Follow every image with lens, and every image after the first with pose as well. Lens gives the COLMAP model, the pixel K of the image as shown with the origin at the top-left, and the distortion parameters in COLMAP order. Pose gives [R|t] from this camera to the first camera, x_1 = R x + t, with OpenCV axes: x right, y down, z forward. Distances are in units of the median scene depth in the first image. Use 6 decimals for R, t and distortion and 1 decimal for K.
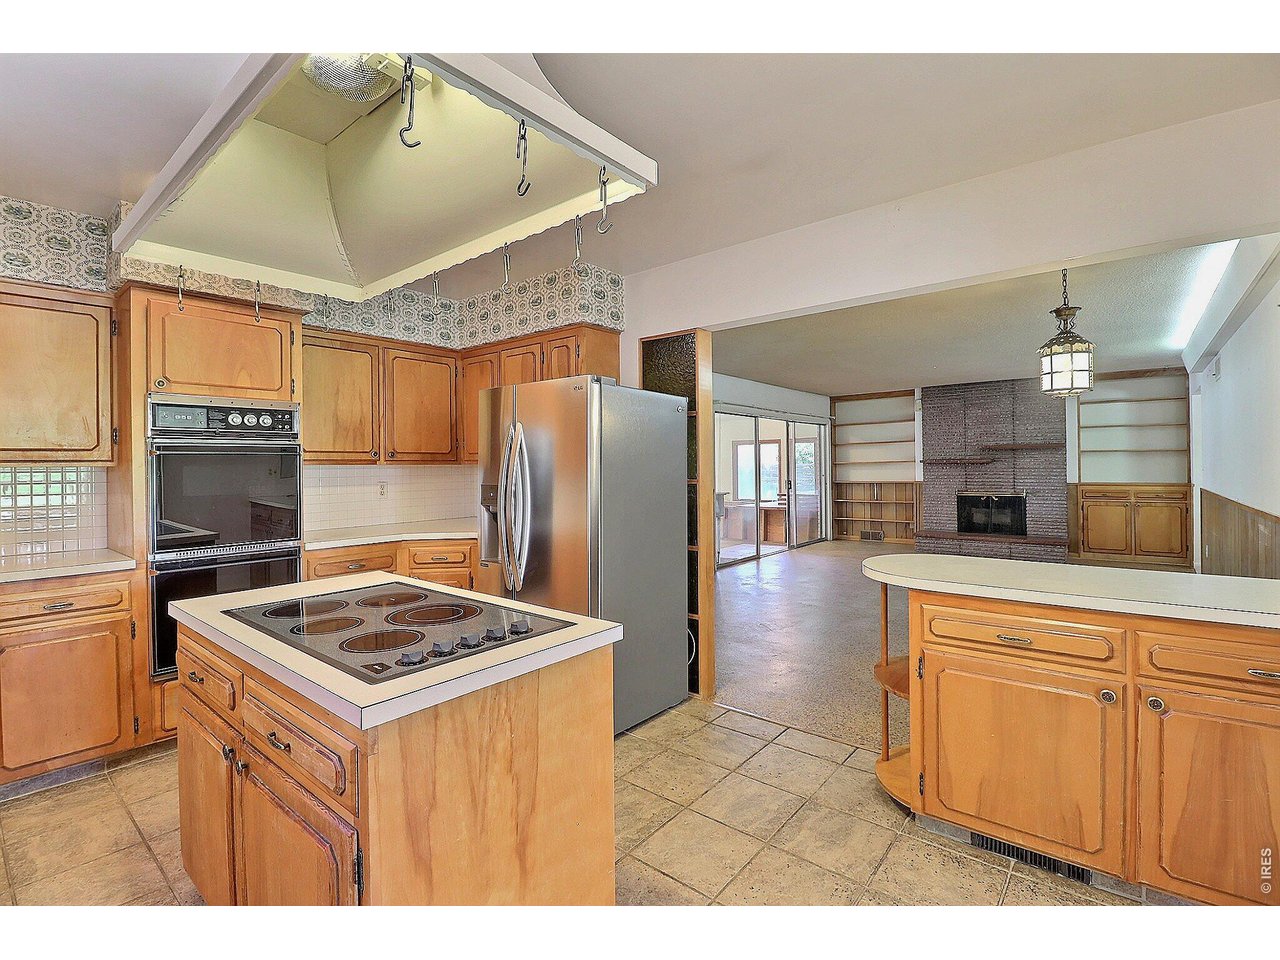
lens RADIAL K [[585.9, 0, 654.1], [0, 585.9, 468.8], [0, 0, 1]] dist [-0.001808, -0.005440]
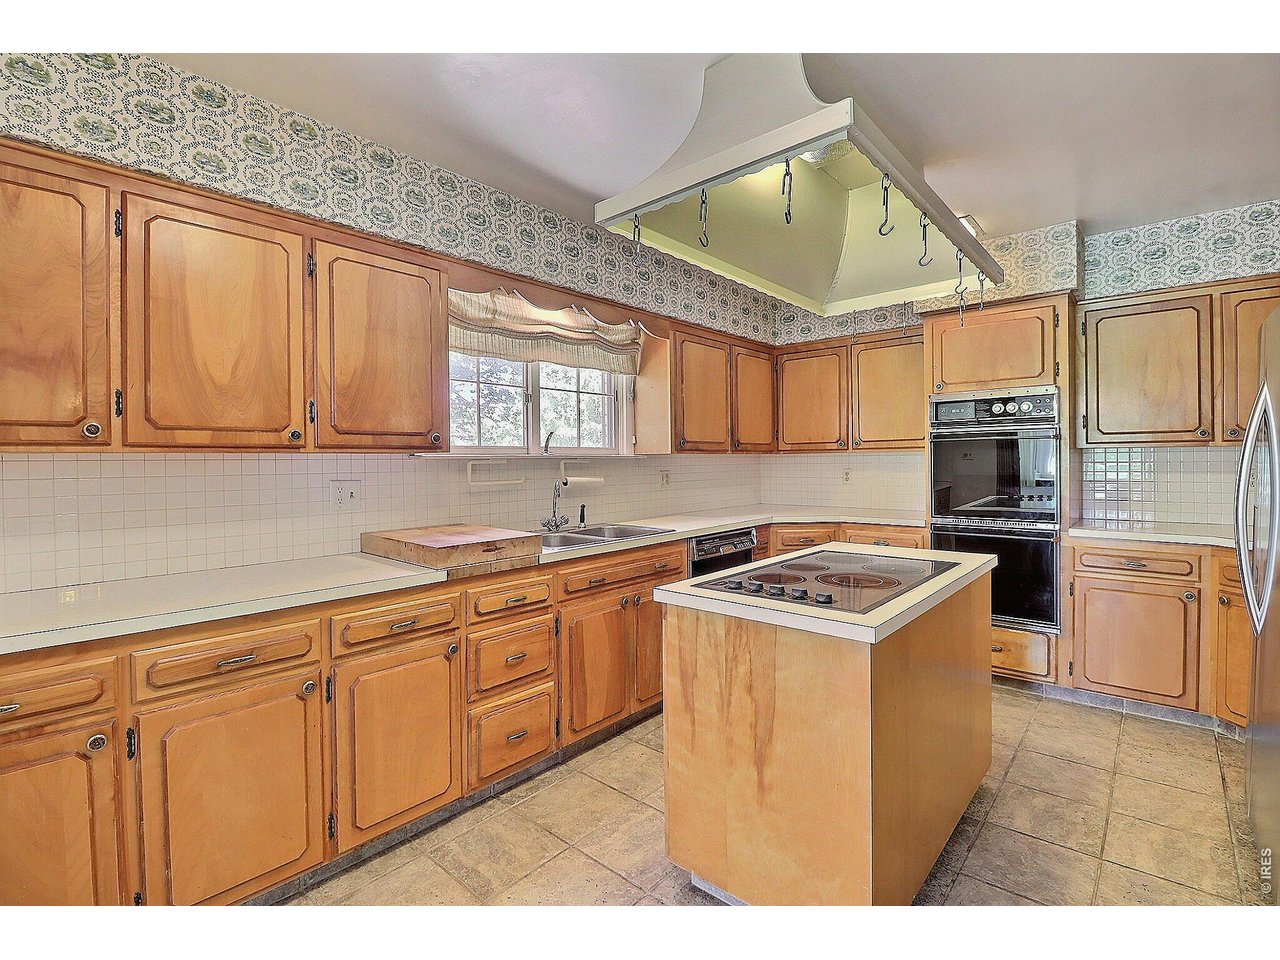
lens RADIAL K [[585.9, 0, 648.6], [0, 585.9, 467.7], [0, 0, 1]] dist [-0.001808, -0.005440]
pose [[-0.024766, 0.025076, -0.999379, 0.144013], [0.007772, 0.999660, 0.024890, -0.000974], [0.999663, -0.007150, -0.024953, 0.114543]]
